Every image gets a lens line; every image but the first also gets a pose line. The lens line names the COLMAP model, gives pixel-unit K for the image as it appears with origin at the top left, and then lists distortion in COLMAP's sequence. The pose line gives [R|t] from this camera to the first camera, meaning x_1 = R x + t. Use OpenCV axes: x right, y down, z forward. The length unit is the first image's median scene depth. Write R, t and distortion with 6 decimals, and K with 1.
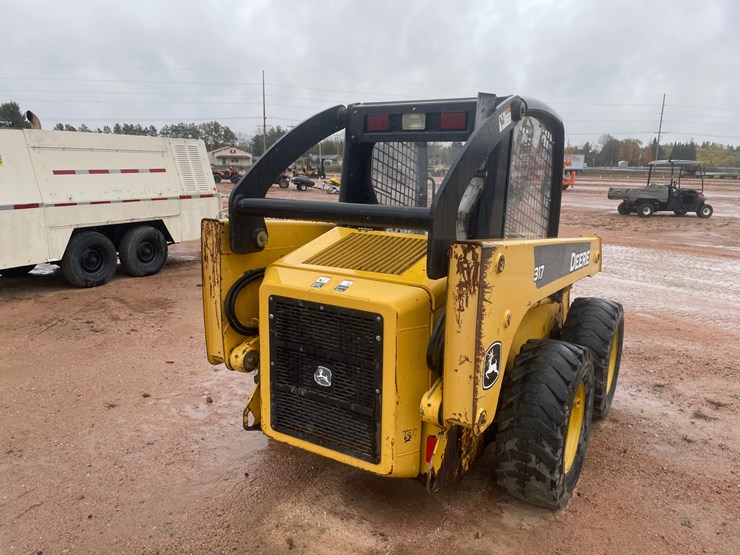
lens RADIAL K [[562.1, 0, 360.2], [0, 562.1, 290.3], [0, 0, 1]] dist [0.088144, -0.119010]
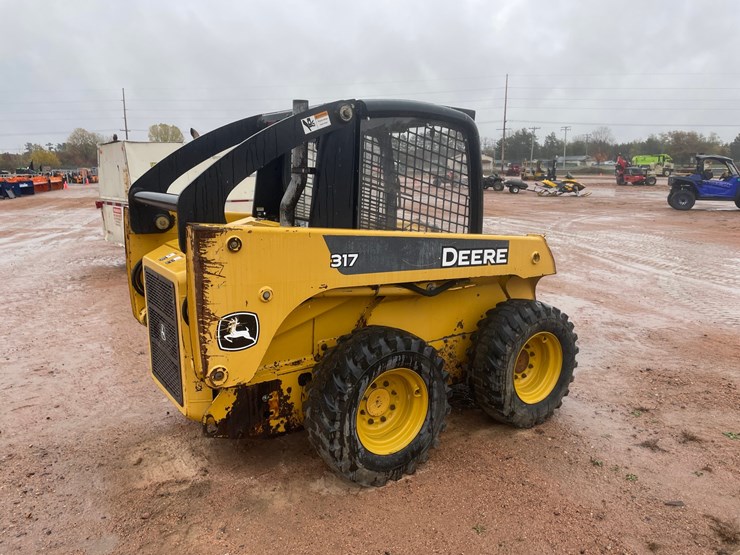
lens RADIAL K [[562.1, 0, 360.6], [0, 562.1, 276.6], [0, 0, 1]] dist [0.088144, -0.119010]
pose [[0.911664, 0.063526, -0.405996, 0.709837], [-0.075710, 0.997032, -0.014003, 0.012072], [0.403901, 0.043504, 0.913768, 0.018182]]
